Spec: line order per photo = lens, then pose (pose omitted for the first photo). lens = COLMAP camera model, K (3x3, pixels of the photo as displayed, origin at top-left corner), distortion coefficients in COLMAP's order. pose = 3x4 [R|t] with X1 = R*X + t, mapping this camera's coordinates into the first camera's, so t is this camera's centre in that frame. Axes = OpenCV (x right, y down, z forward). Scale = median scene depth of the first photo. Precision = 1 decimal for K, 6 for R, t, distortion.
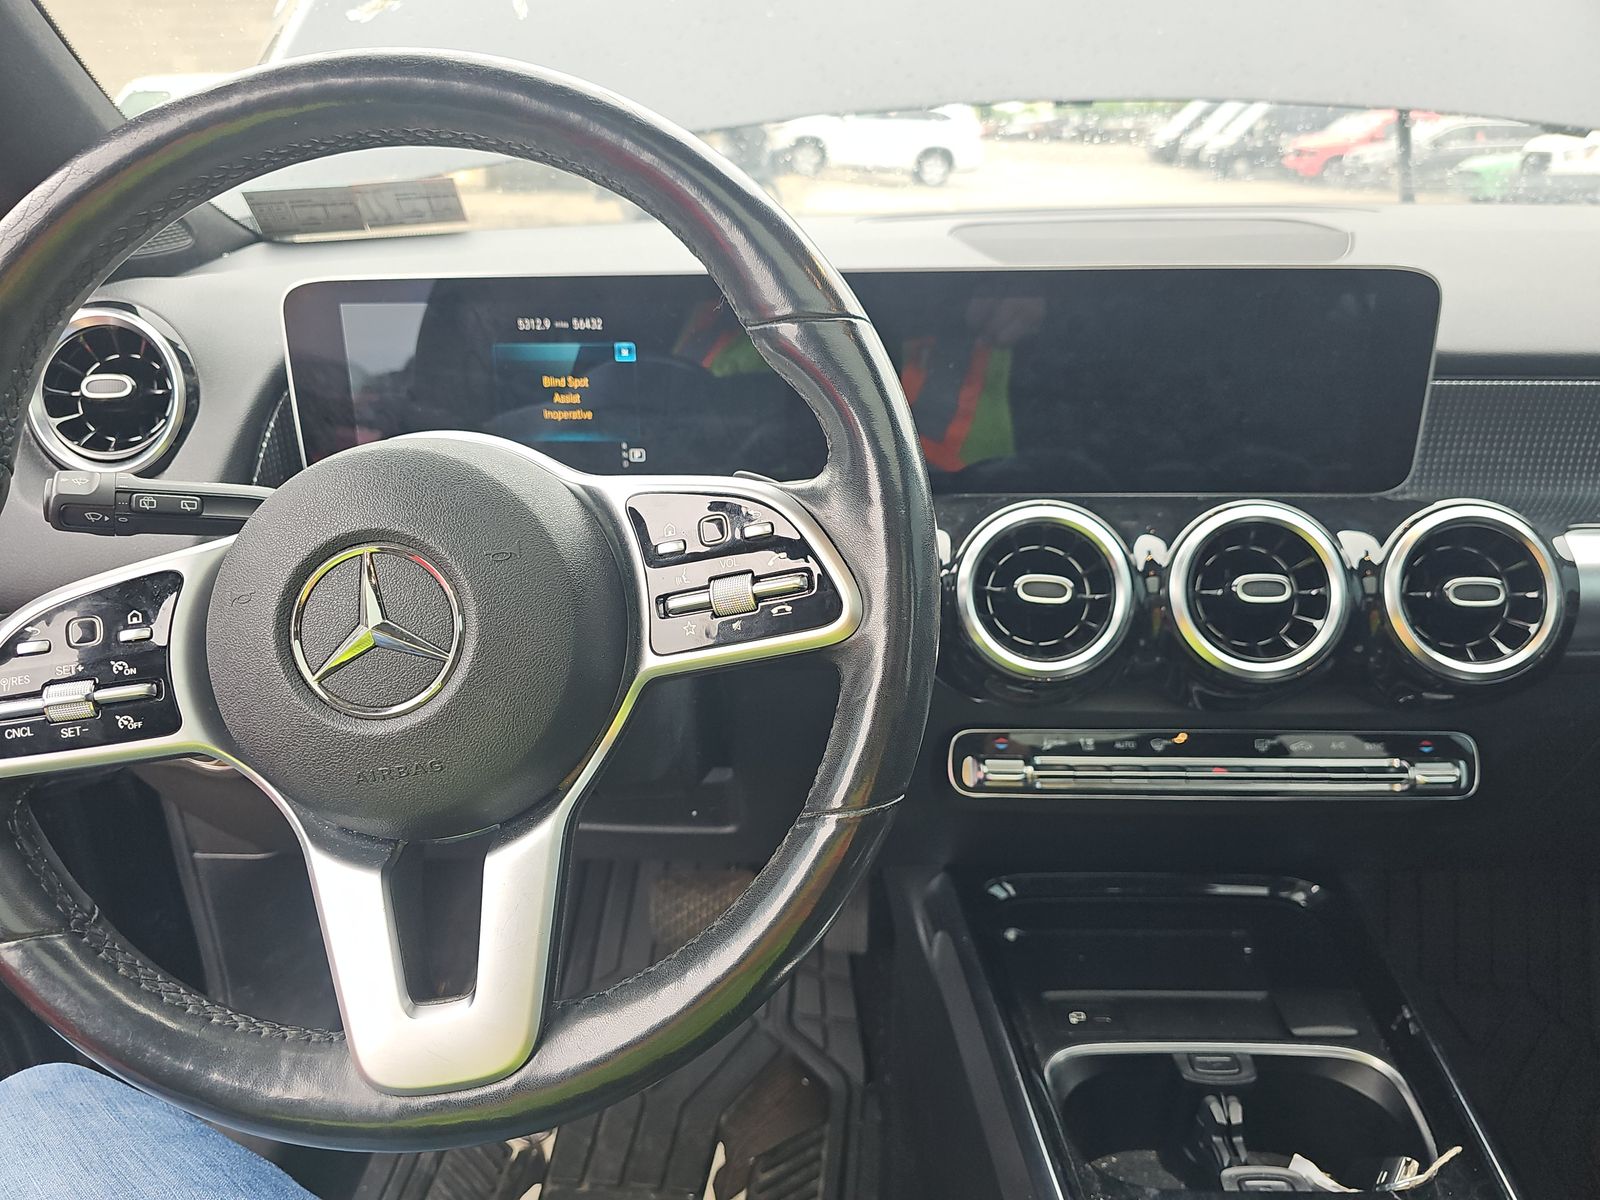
lens RADIAL K [[1063.2, 0, 800.0], [0, 1063.2, 600.0], [0, 0, 1]] dist [0.036684, -0.003124]
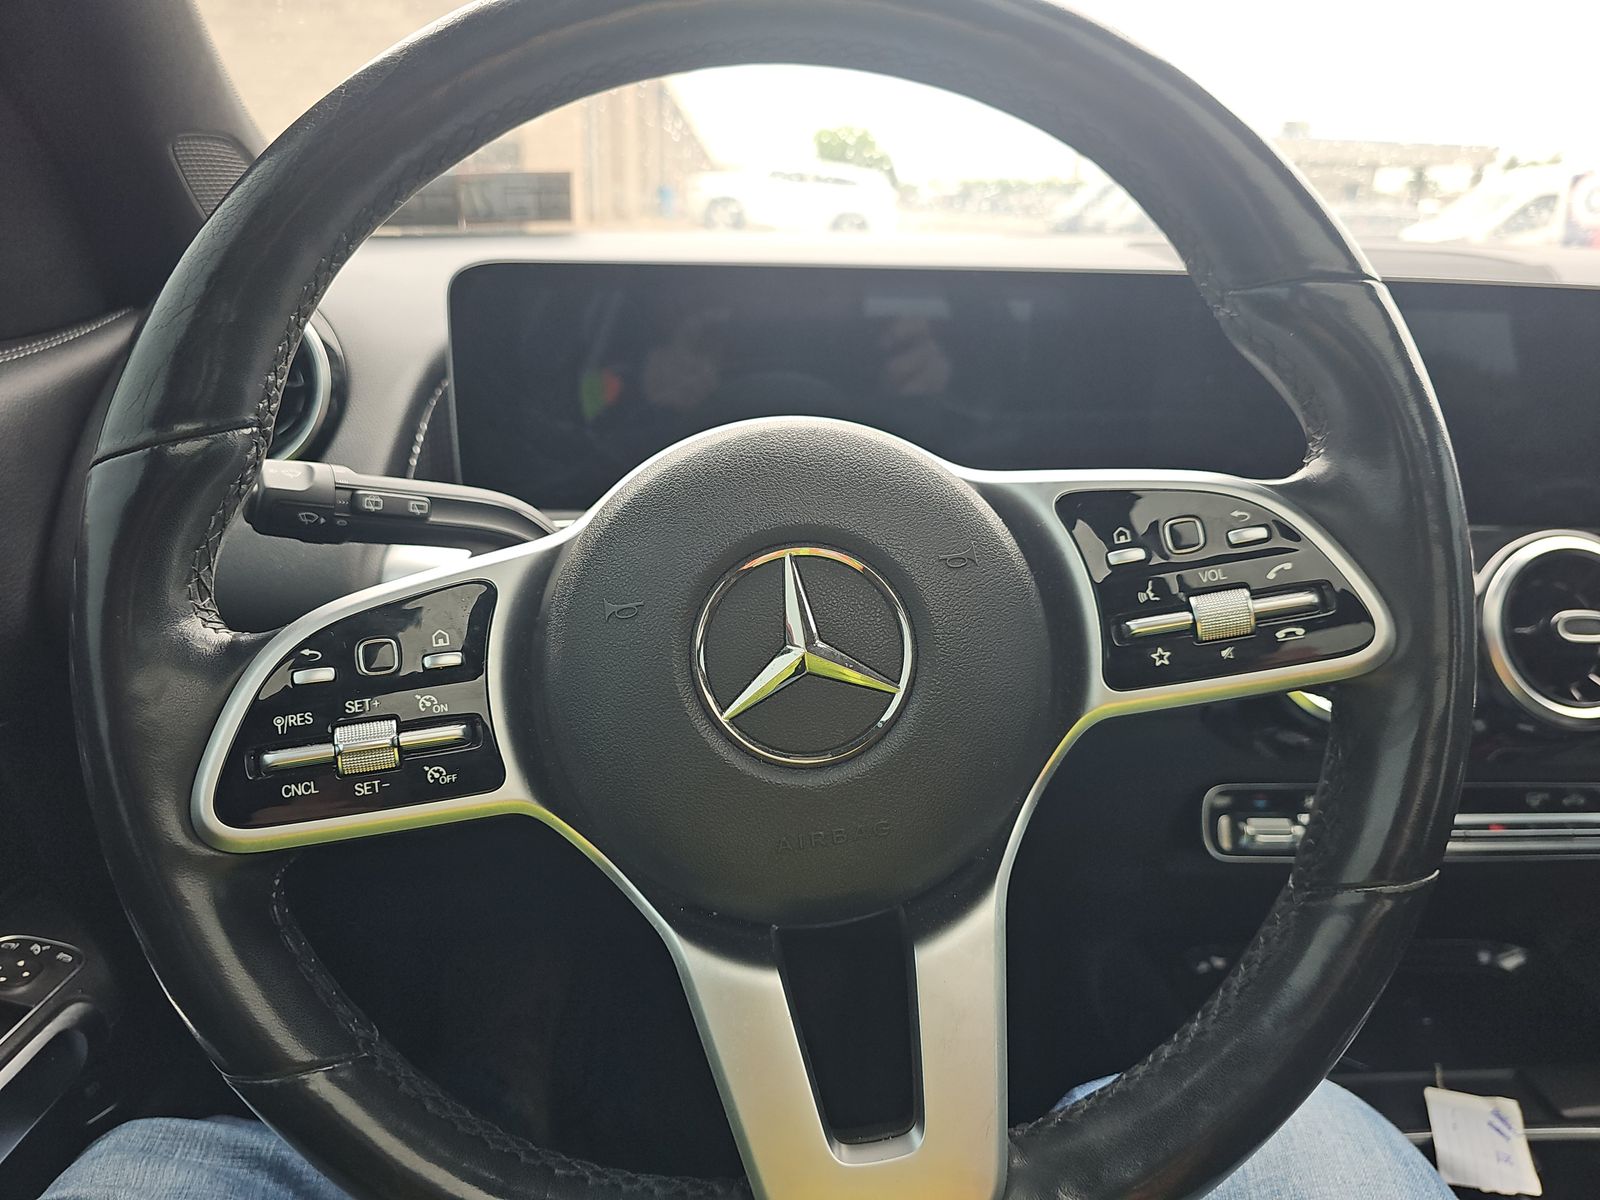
lens RADIAL K [[1063.6, 0, 801.4], [0, 1063.6, 609.7], [0, 0, 1]] dist [0.040019, -0.045296]
pose [[0.995999, 0.010031, 0.088803, -0.433658], [-0.006161, 0.999024, -0.043741, 0.027807], [-0.089155, 0.043019, 0.995088, 0.218669]]
